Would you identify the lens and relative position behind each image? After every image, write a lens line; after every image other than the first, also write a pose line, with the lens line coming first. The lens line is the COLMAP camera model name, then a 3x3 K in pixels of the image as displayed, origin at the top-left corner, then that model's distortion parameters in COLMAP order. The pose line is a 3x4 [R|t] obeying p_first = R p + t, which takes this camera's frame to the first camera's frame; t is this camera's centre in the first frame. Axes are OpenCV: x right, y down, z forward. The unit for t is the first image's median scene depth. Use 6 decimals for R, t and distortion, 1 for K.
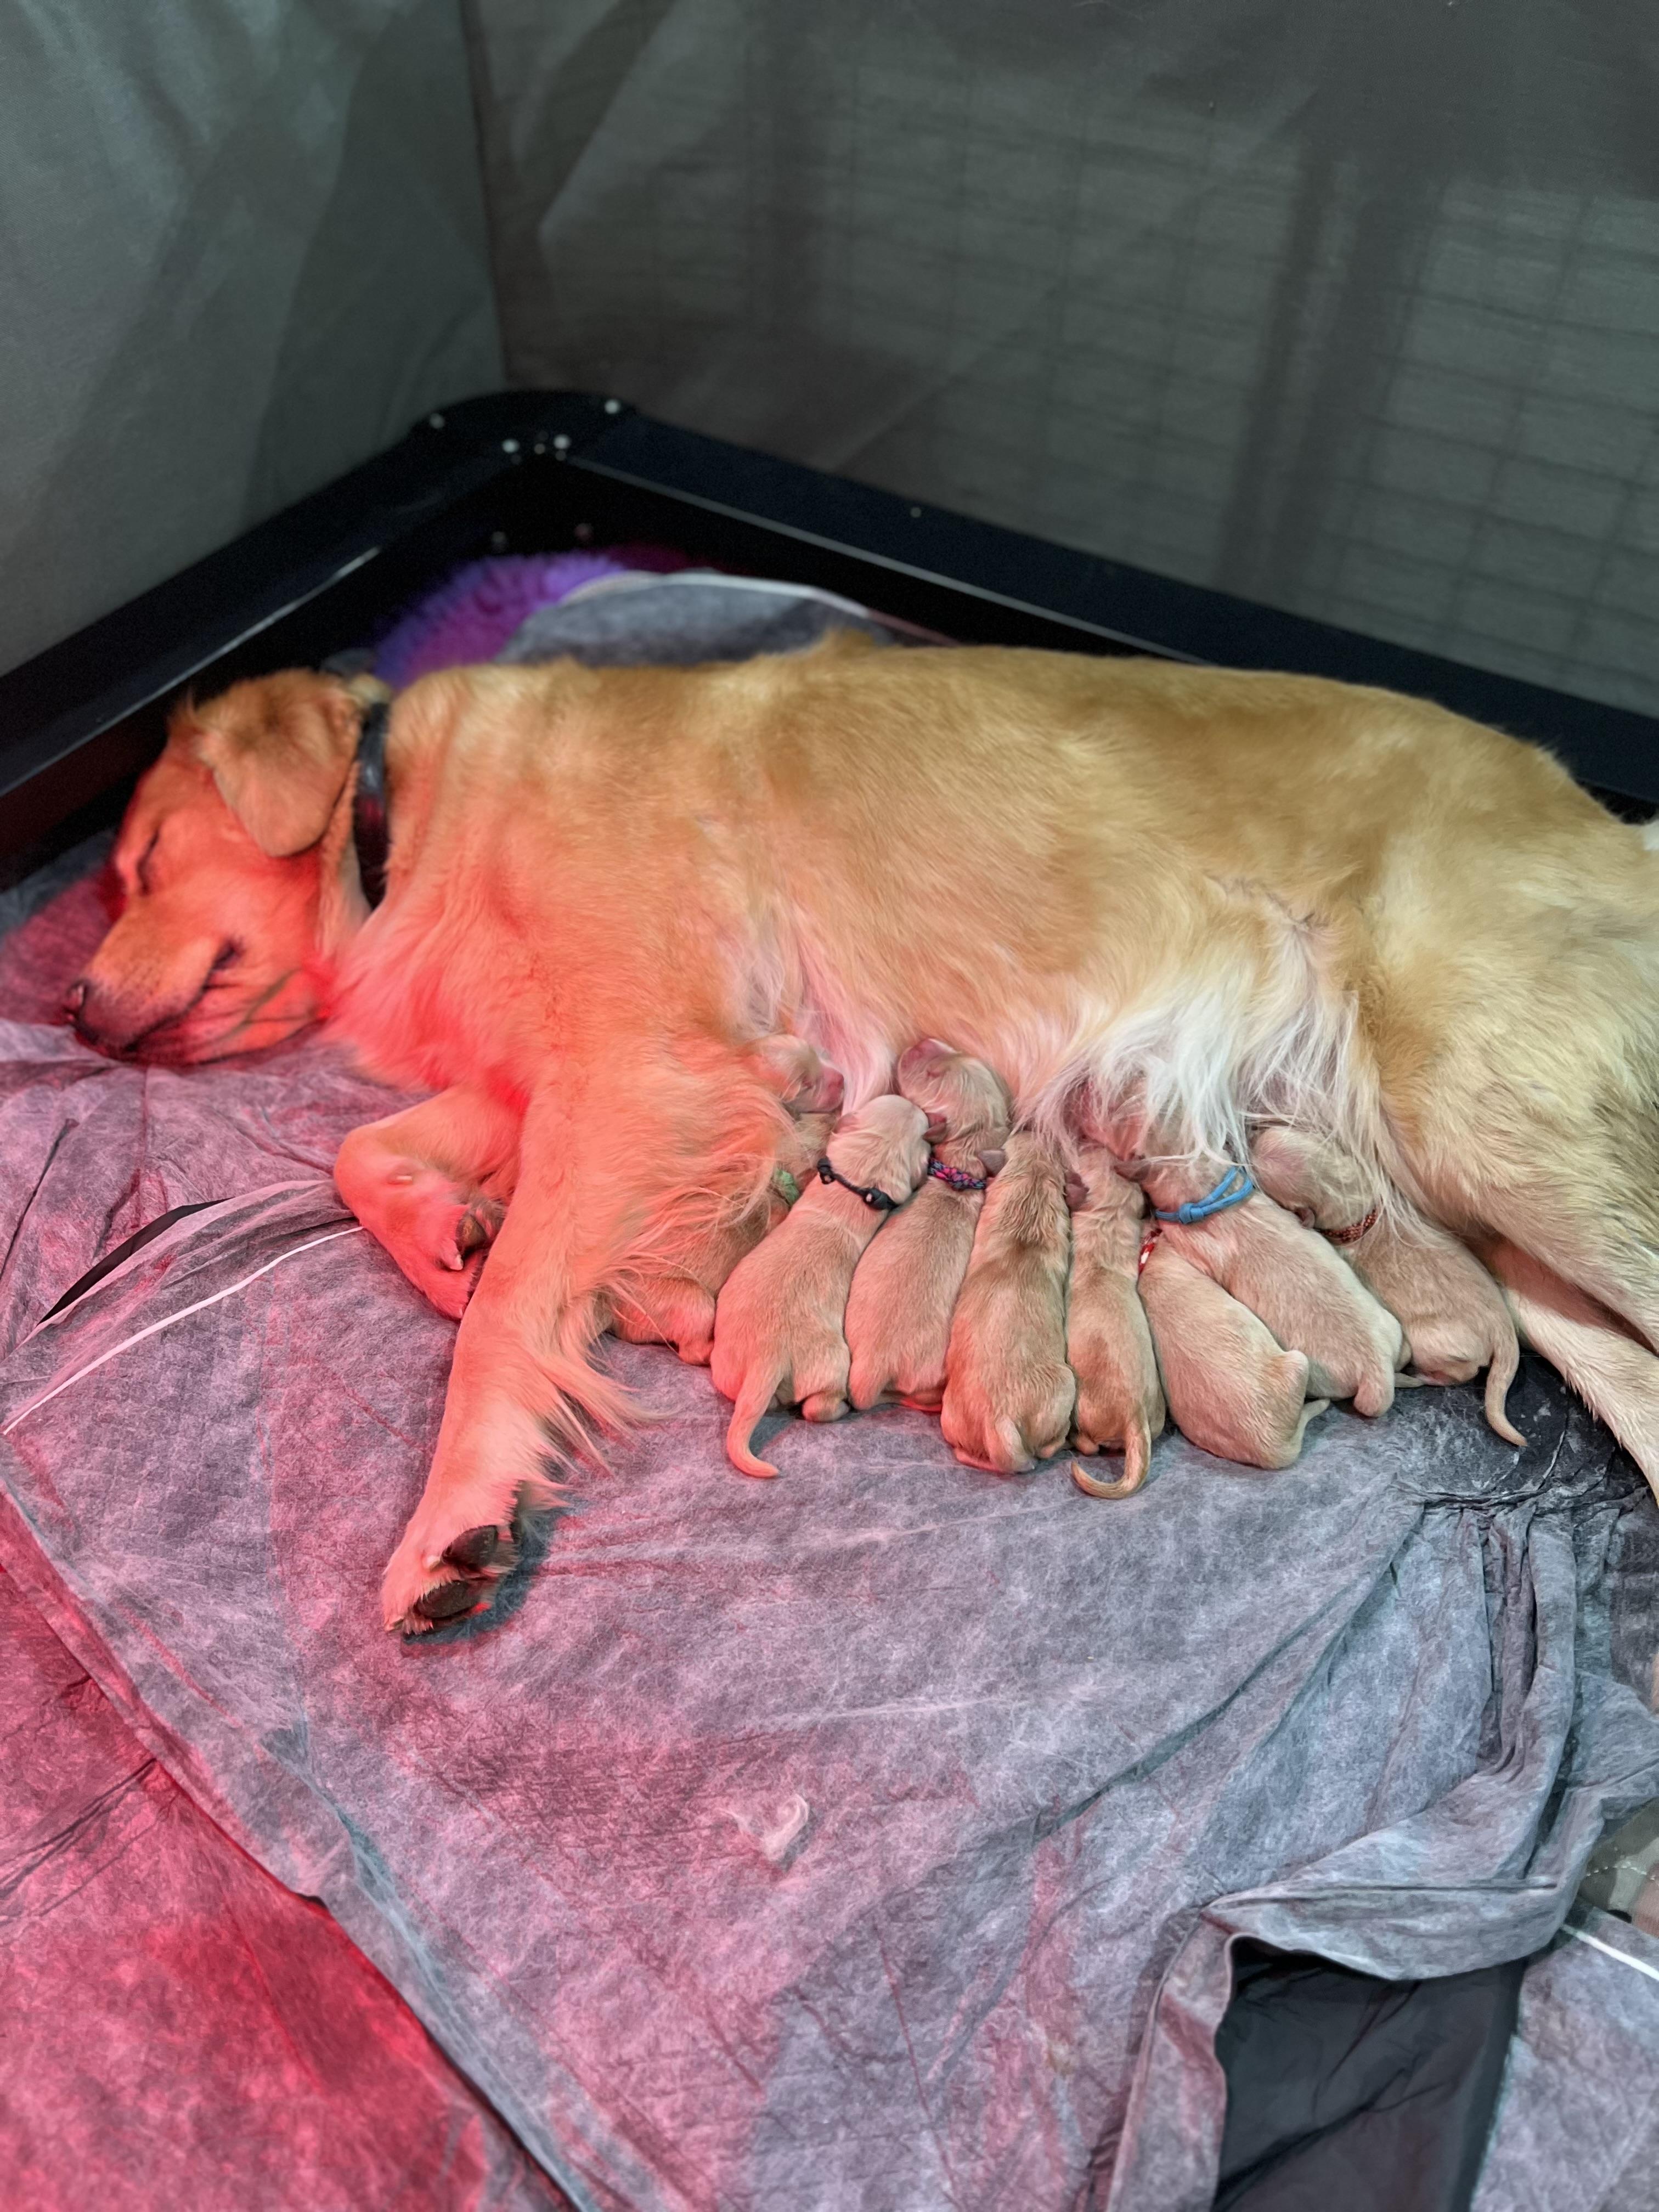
lens RADIAL K [[1677.6, 0, 835.6], [0, 1677.6, 1114.9], [0, 0, 1]] dist [-0.006697, -0.004569]
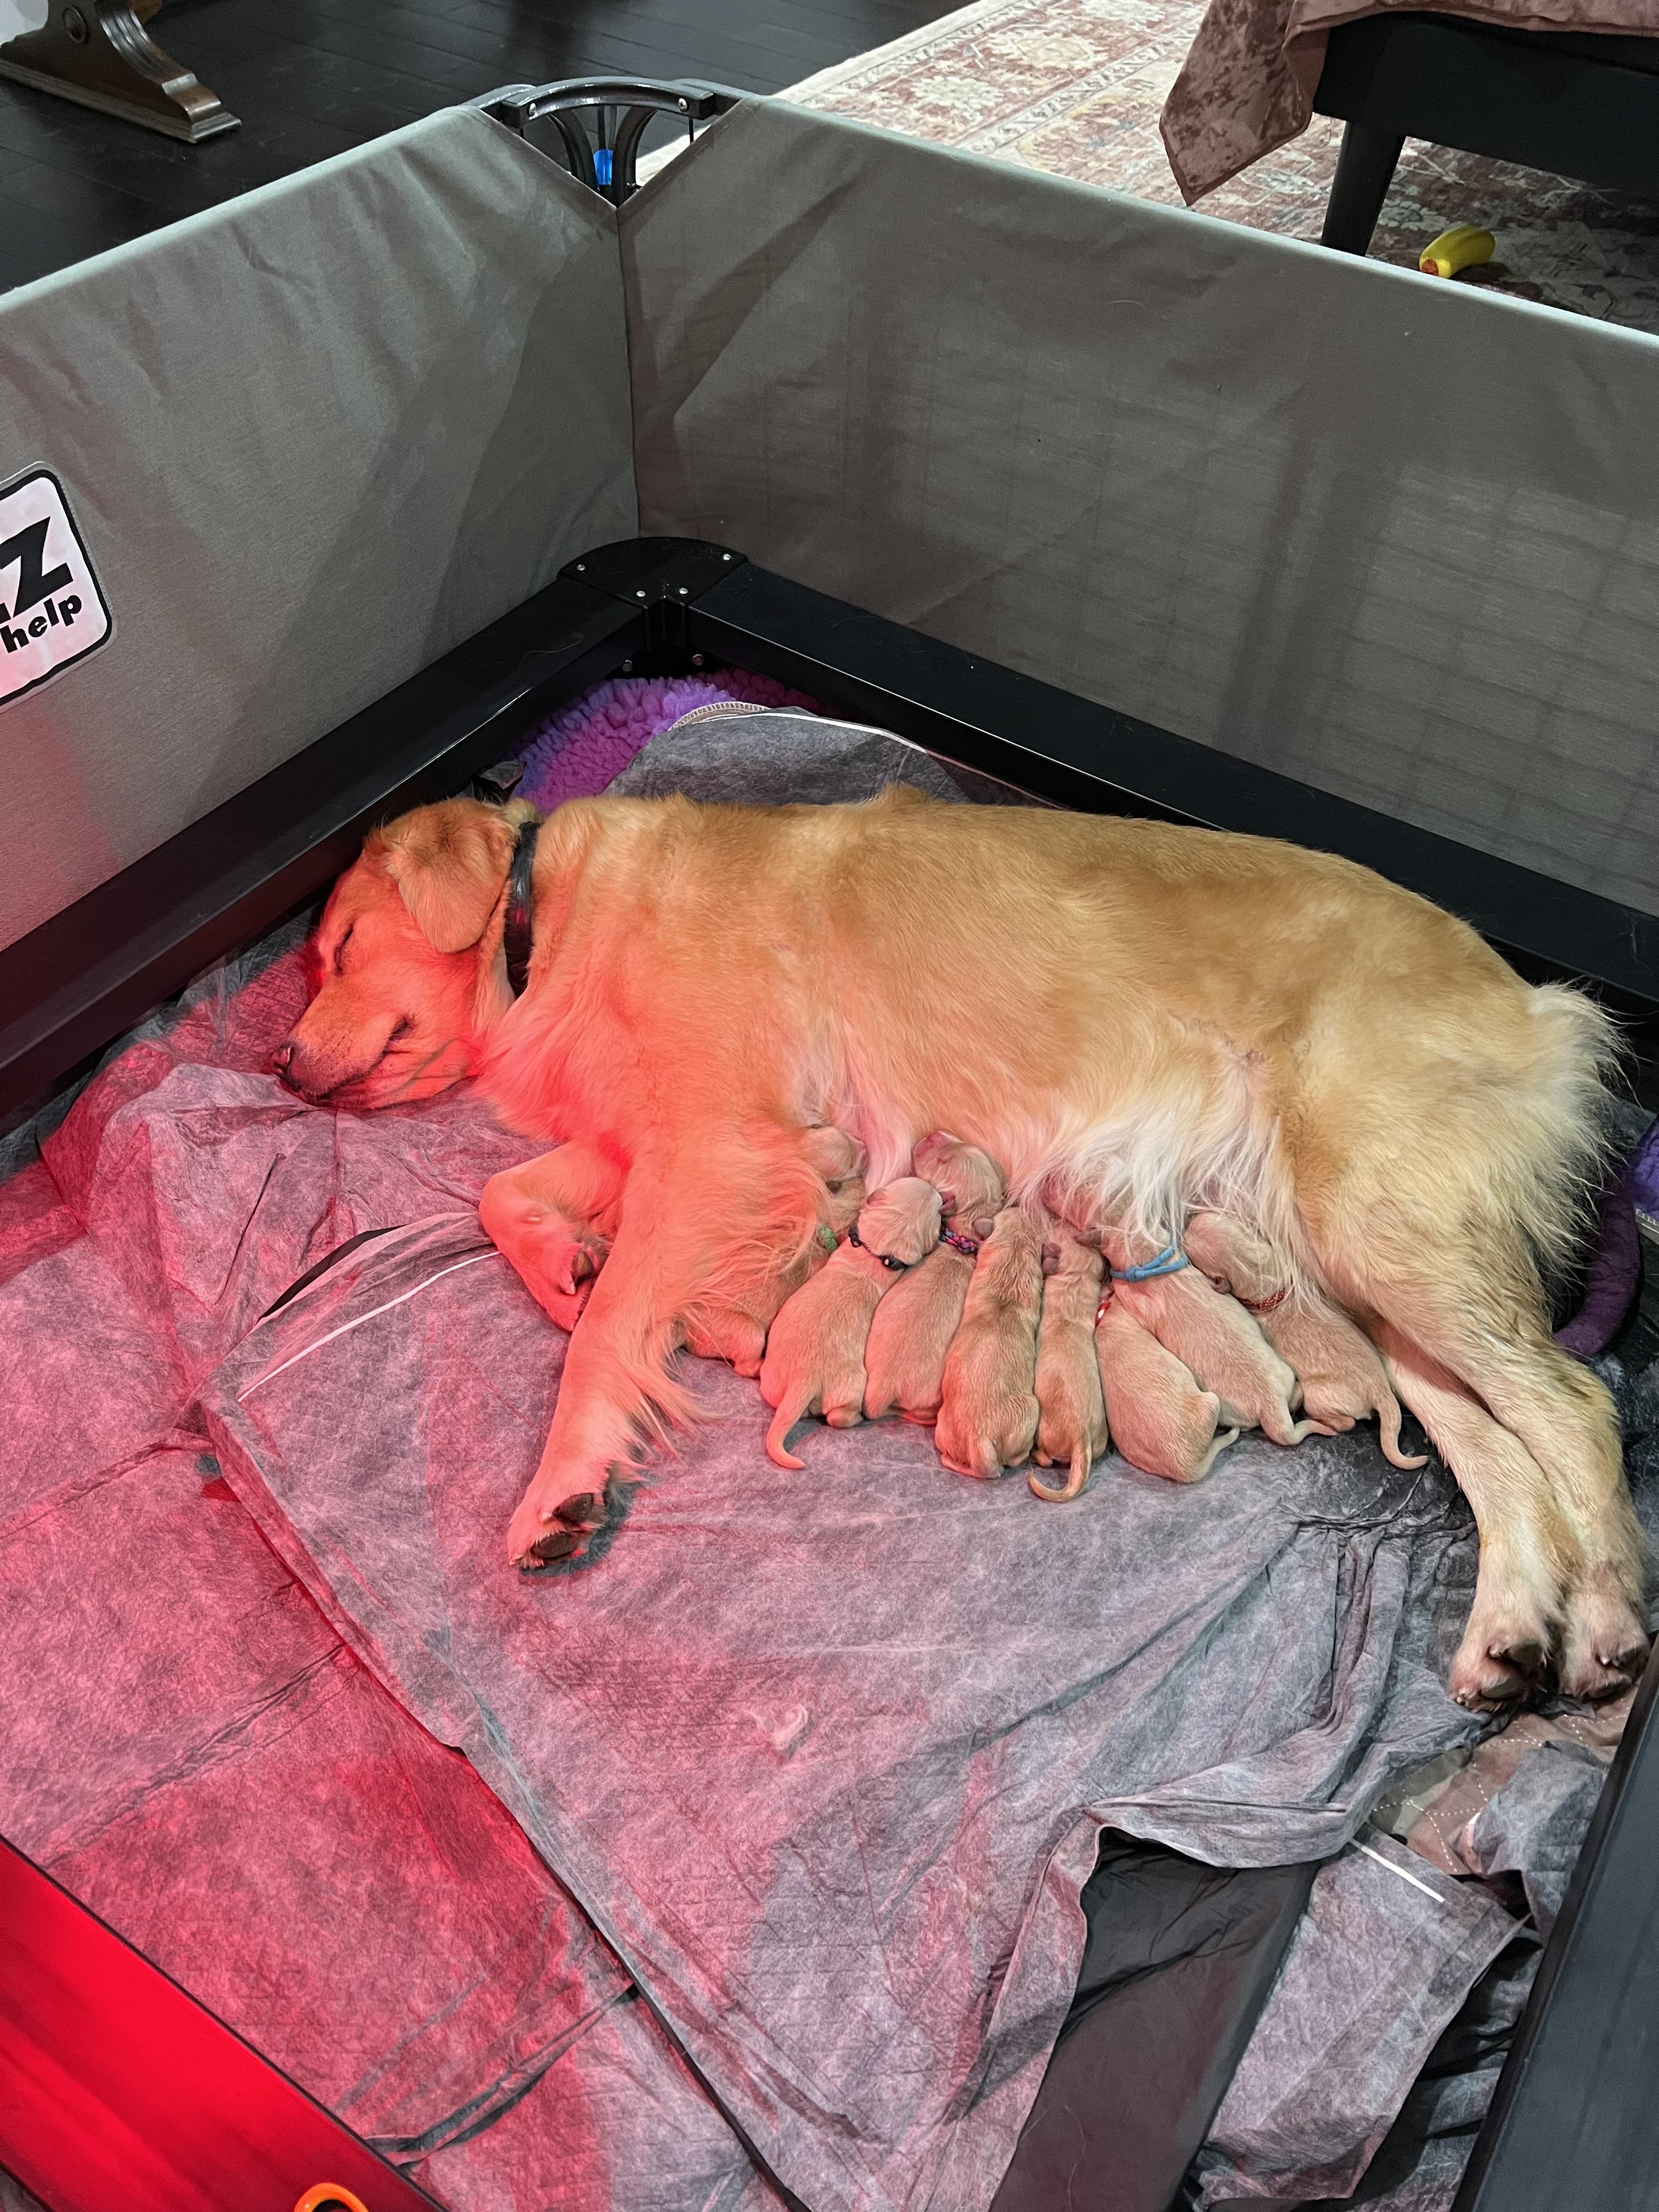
lens RADIAL K [[1677.6, 0, 826.8], [0, 1677.6, 1096.9], [0, 0, 1]] dist [-0.006697, -0.004569]
pose [[0.996988, 0.056825, -0.052782, 0.034095], [-0.055759, 0.998214, 0.021455, -0.097996], [0.053907, -0.018448, 0.998376, -0.289440]]
